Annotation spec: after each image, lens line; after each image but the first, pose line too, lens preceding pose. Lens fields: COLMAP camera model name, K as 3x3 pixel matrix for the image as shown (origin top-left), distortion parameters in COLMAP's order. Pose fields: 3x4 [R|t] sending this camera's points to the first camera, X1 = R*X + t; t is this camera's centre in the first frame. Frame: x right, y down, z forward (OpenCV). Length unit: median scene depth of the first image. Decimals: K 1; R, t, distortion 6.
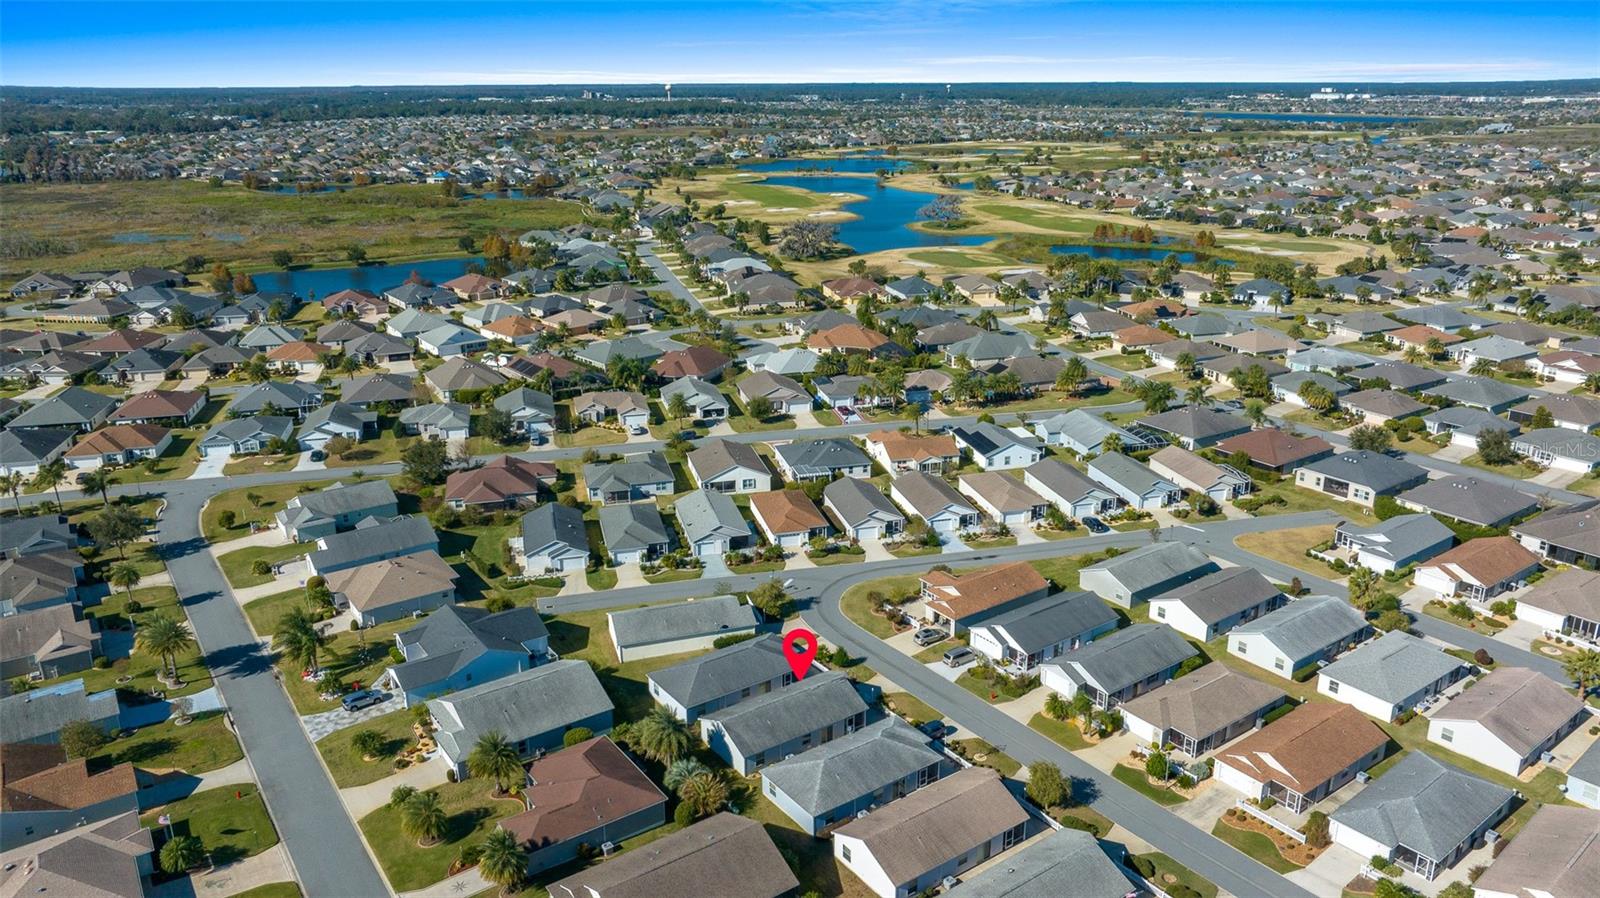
lens RADIAL K [[1125.7, 0, 807.0], [0, 1125.7, 448.8], [0, 0, 1]] dist [-0.008607, 0.005996]
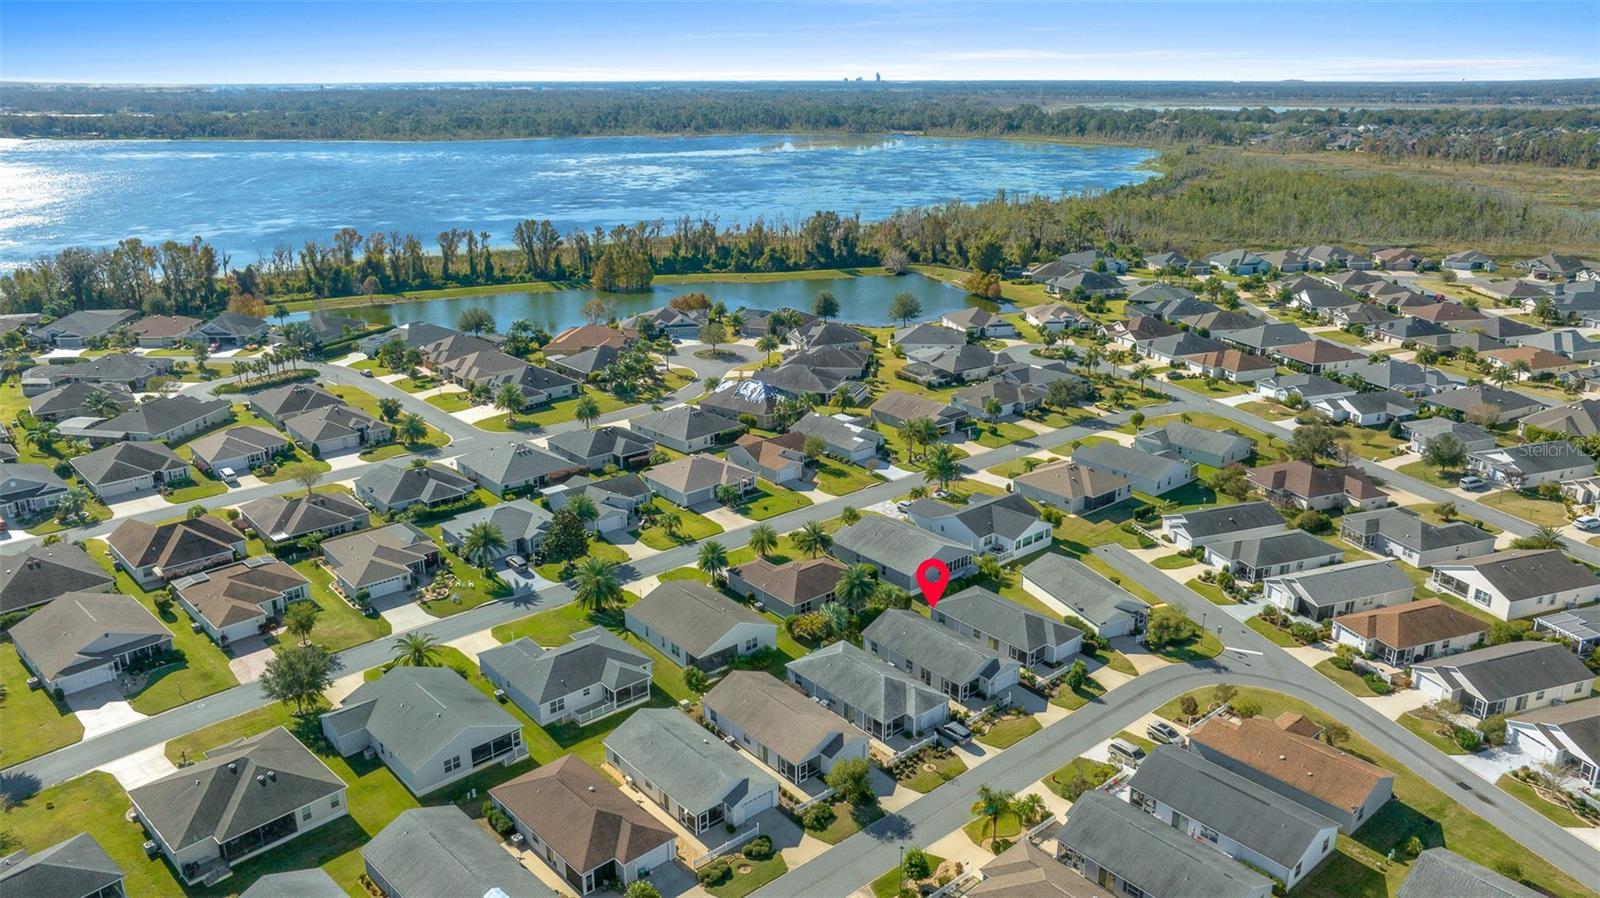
lens RADIAL K [[1125.7, 0, 807.0], [0, 1125.7, 448.8], [0, 0, 1]] dist [-0.008607, 0.005996]
pose [[0.084862, 0.315060, -0.945270, 0.684473], [-0.308663, 0.910337, 0.275706, -0.147230], [0.947378, 0.268373, 0.174501, 0.464404]]
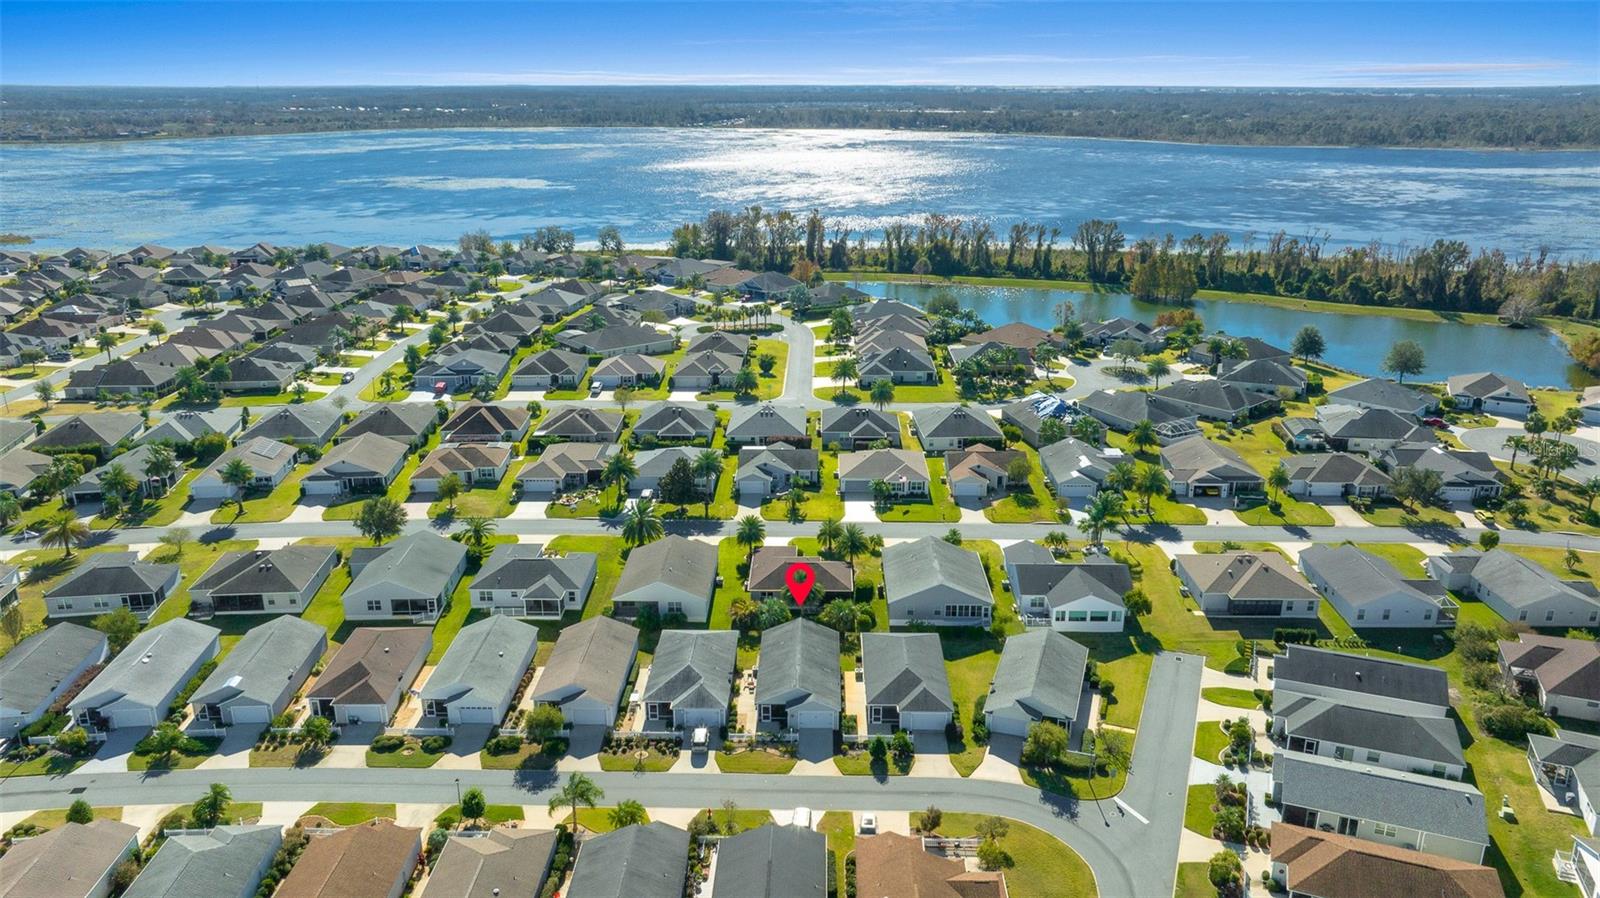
lens RADIAL K [[1125.7, 0, 807.0], [0, 1125.7, 448.8], [0, 0, 1]] dist [-0.008607, 0.005996]
pose [[-0.594917, 0.250934, -0.763614, 0.520901], [-0.250242, 0.844984, 0.472632, -0.309461], [0.763841, 0.472266, -0.439901, 0.993878]]
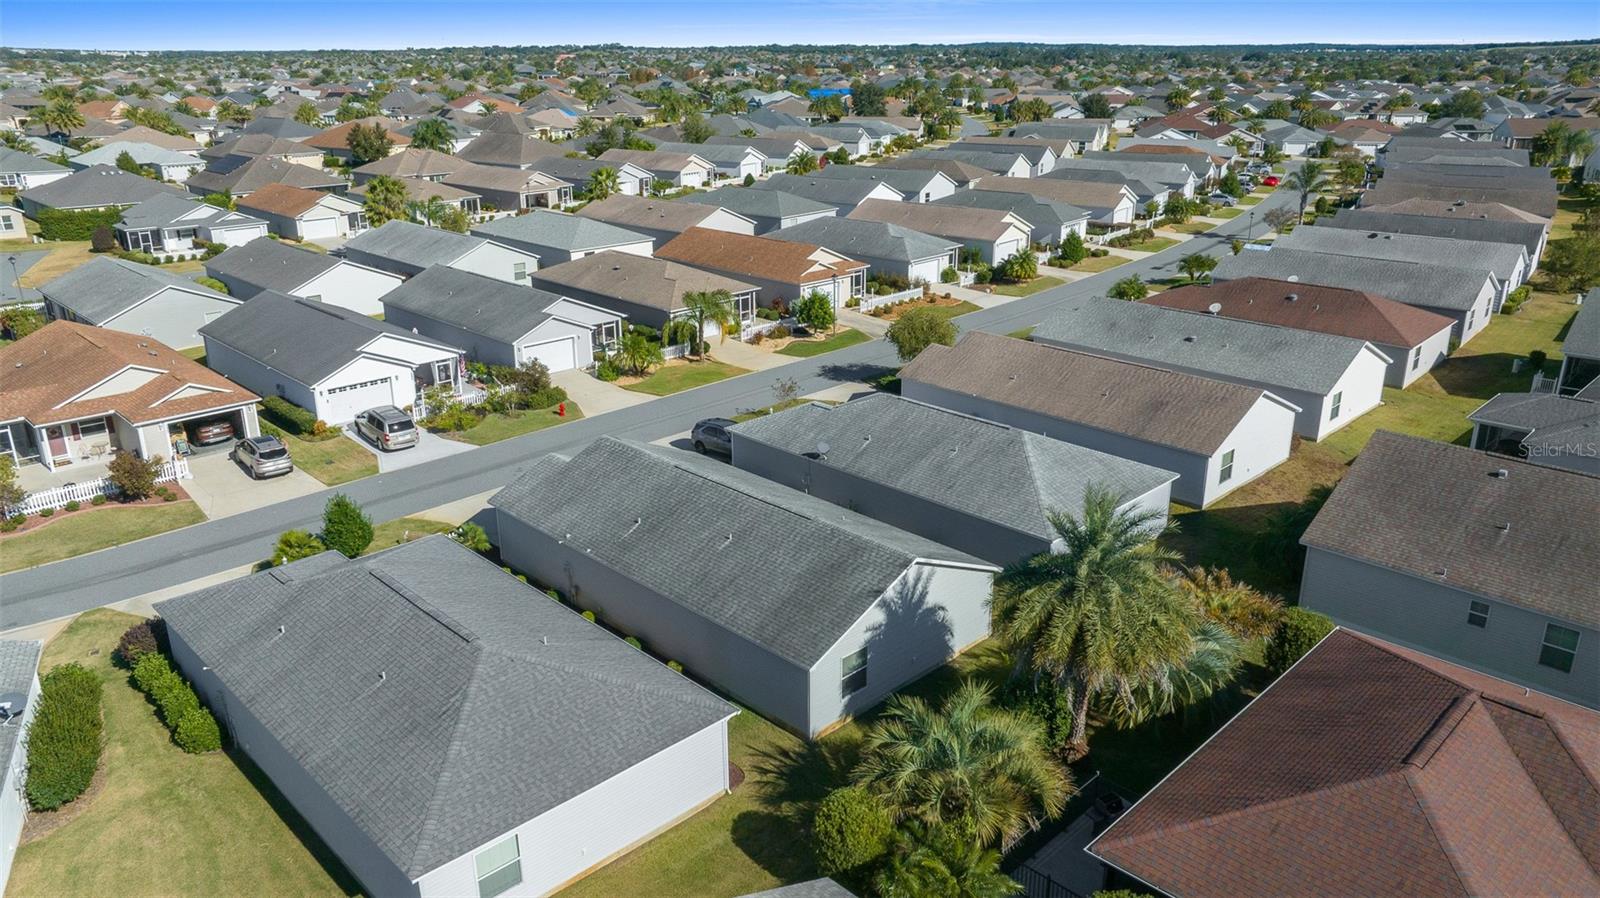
lens RADIAL K [[1125.7, 0, 807.0], [0, 1125.7, 448.8], [0, 0, 1]] dist [-0.008607, 0.005996]
pose [[-0.153241, -0.328396, 0.932027, -0.237630], [0.312151, 0.878789, 0.360960, 0.072488], [-0.937592, 0.346247, -0.032157, 0.721332]]
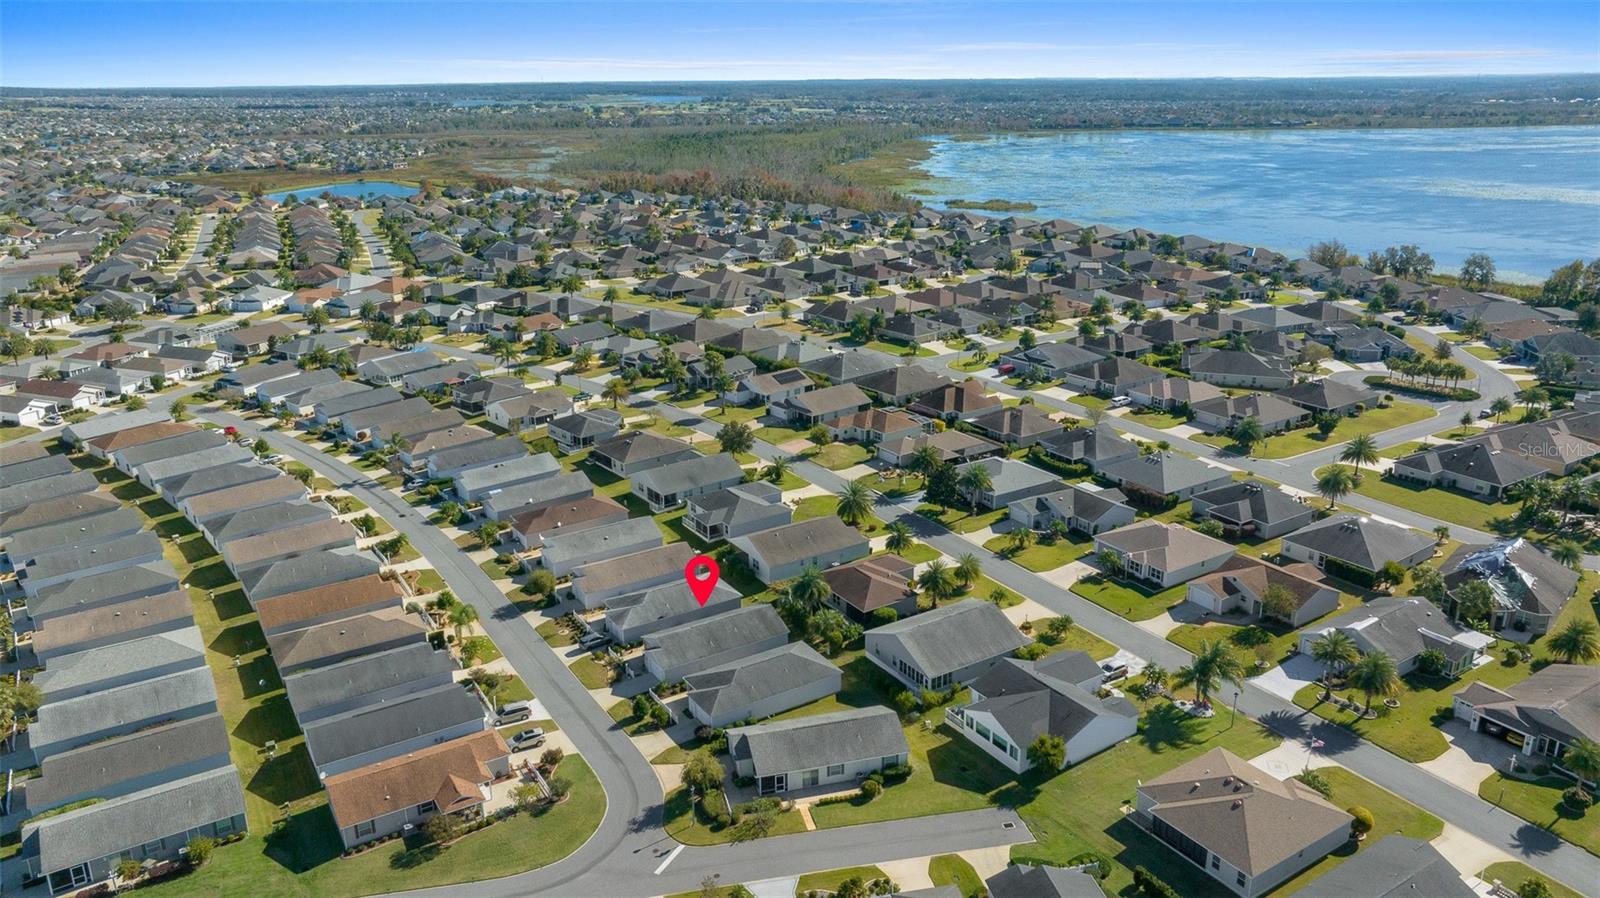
lens RADIAL K [[1125.7, 0, 807.0], [0, 1125.7, 448.8], [0, 0, 1]] dist [-0.008607, 0.005996]
pose [[-0.998620, -0.007274, 0.052017, -0.125641], [0.025147, 0.803267, 0.595088, -0.433730], [-0.046112, 0.595575, -0.801975, 1.310313]]
